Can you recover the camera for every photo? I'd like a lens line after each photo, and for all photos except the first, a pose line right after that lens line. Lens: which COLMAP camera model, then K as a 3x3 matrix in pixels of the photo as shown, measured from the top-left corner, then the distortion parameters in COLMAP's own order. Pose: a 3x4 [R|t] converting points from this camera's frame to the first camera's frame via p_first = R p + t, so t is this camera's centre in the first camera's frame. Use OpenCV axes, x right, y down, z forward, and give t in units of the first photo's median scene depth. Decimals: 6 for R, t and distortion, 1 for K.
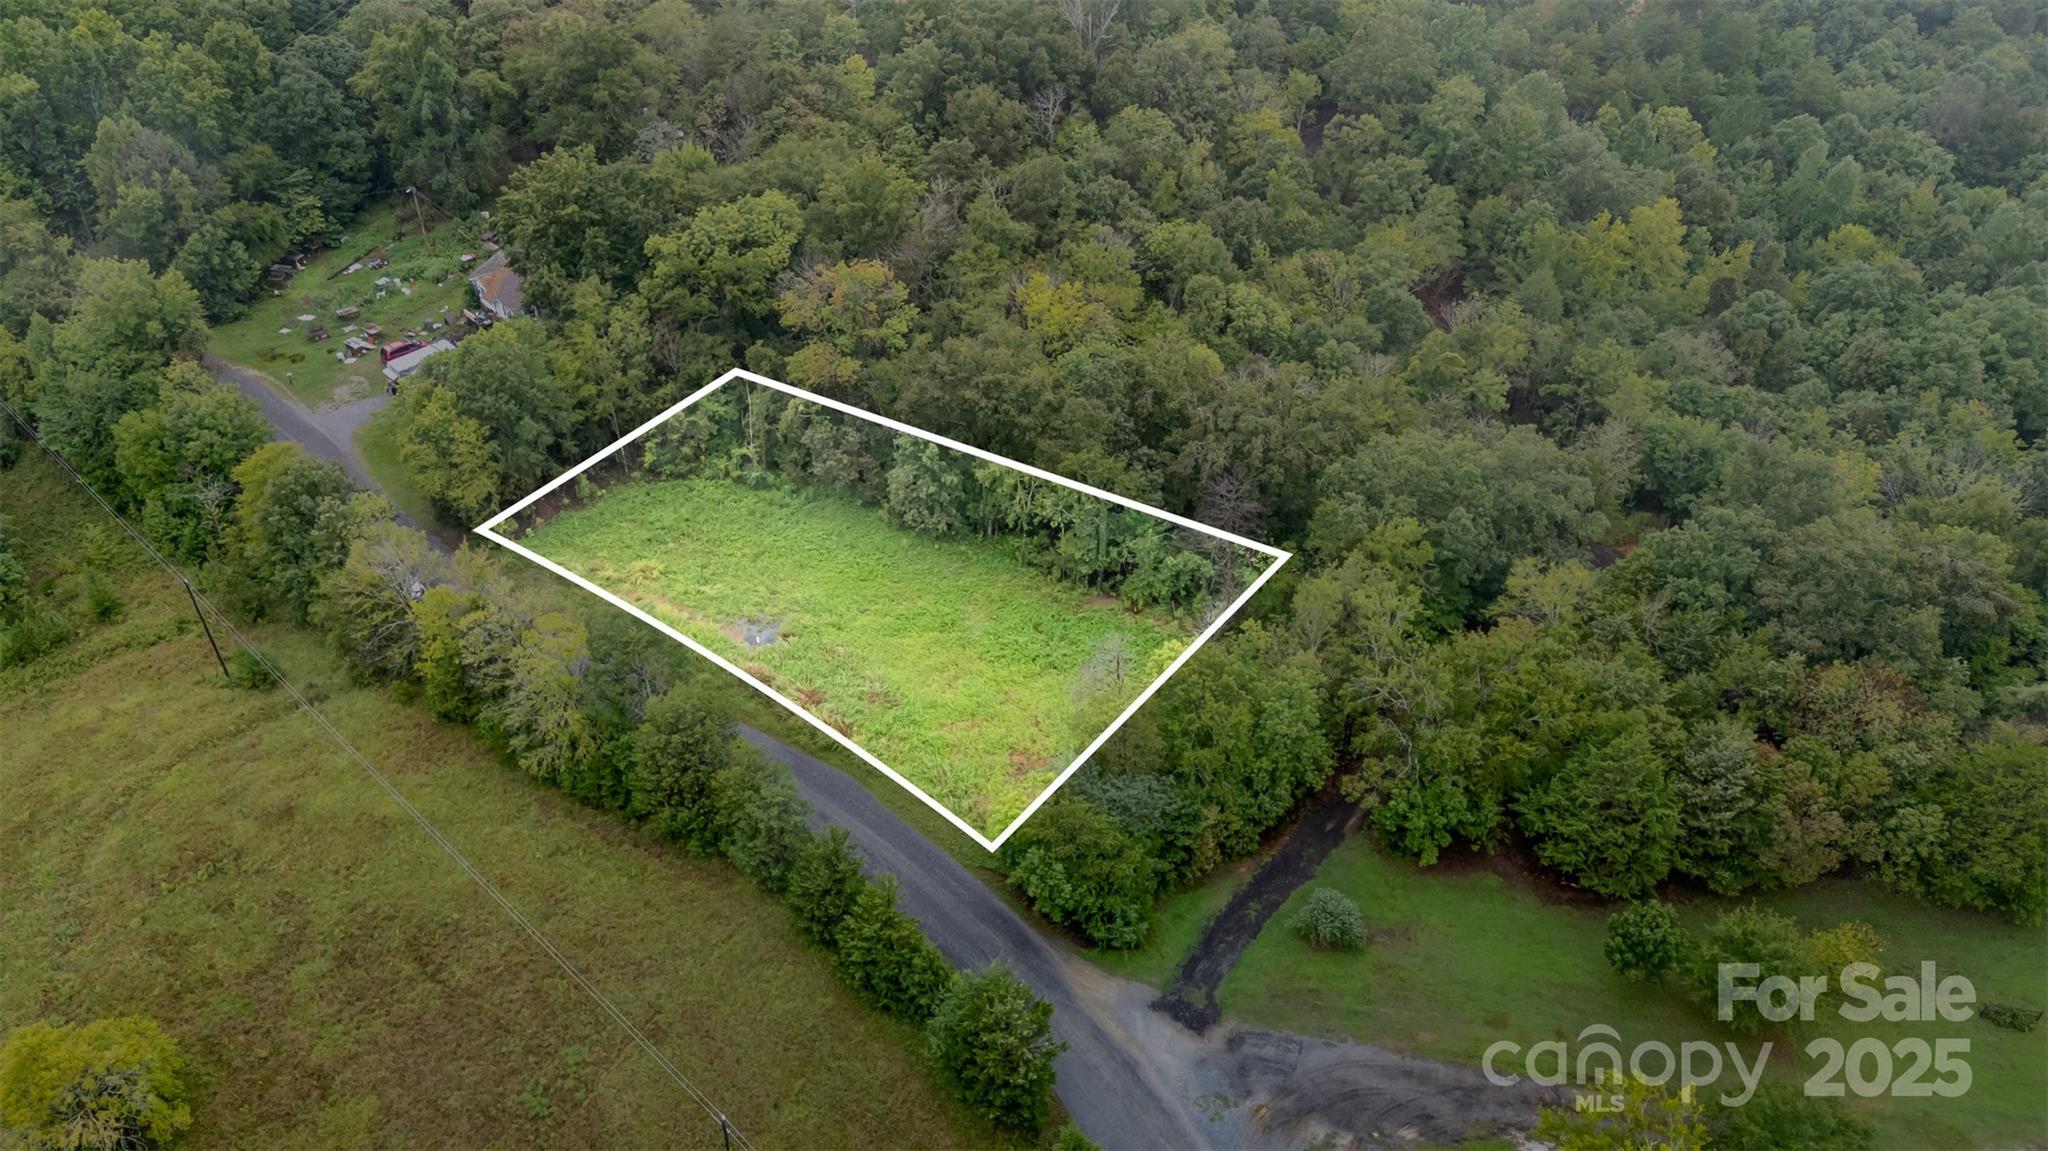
lens RADIAL K [[1516.4, 0, 1024.0], [0, 1516.4, 575.5], [0, 0, 1]] dist [0.095872, -0.002940]
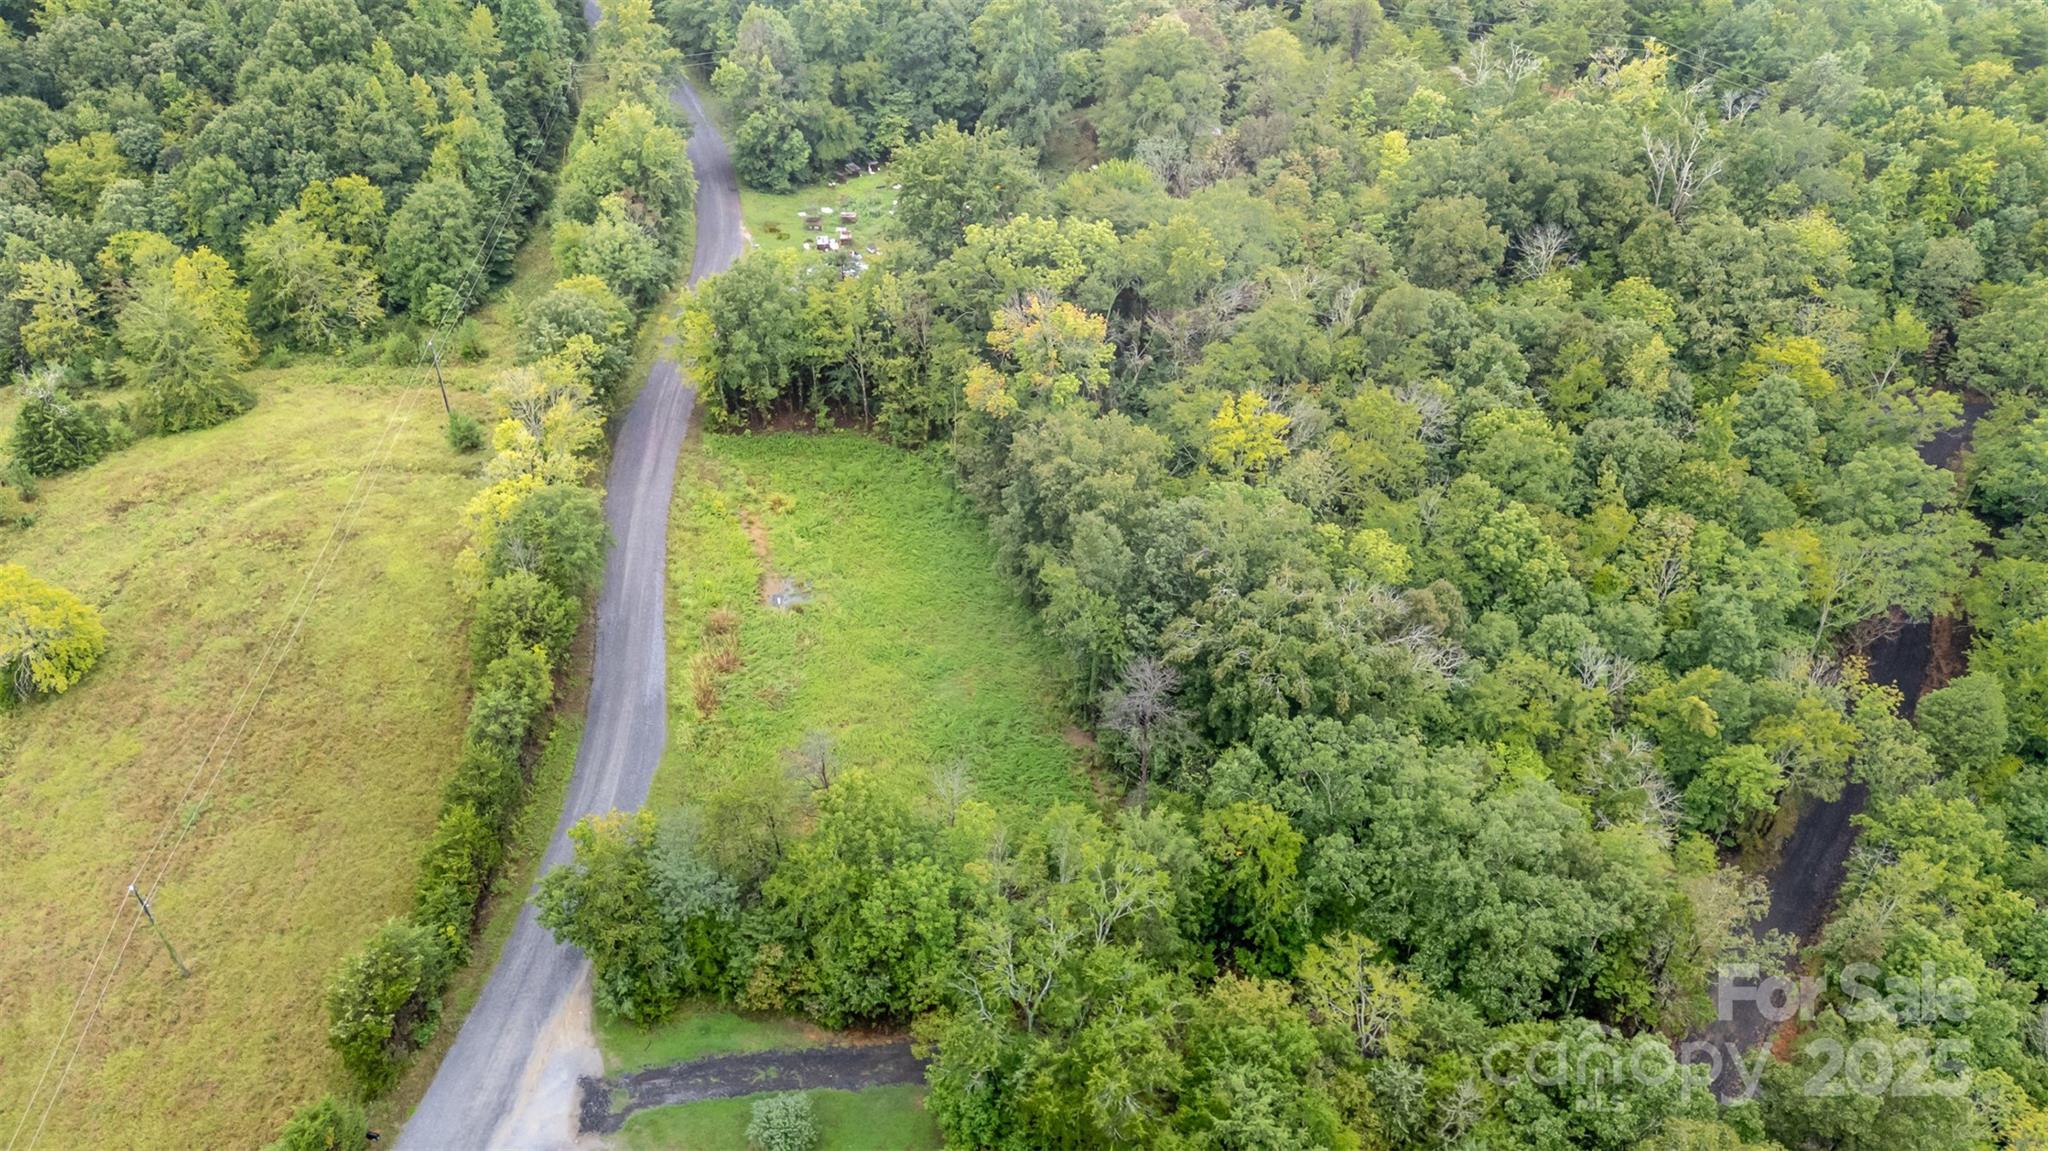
lens RADIAL K [[1516.4, 0, 1024.0], [0, 1516.4, 575.5], [0, 0, 1]] dist [0.095872, -0.002940]
pose [[0.711448, 0.436216, -0.550960, 0.515845], [-0.437530, 0.888479, 0.138465, -0.193198], [0.549917, 0.142551, 0.822965, 0.239345]]
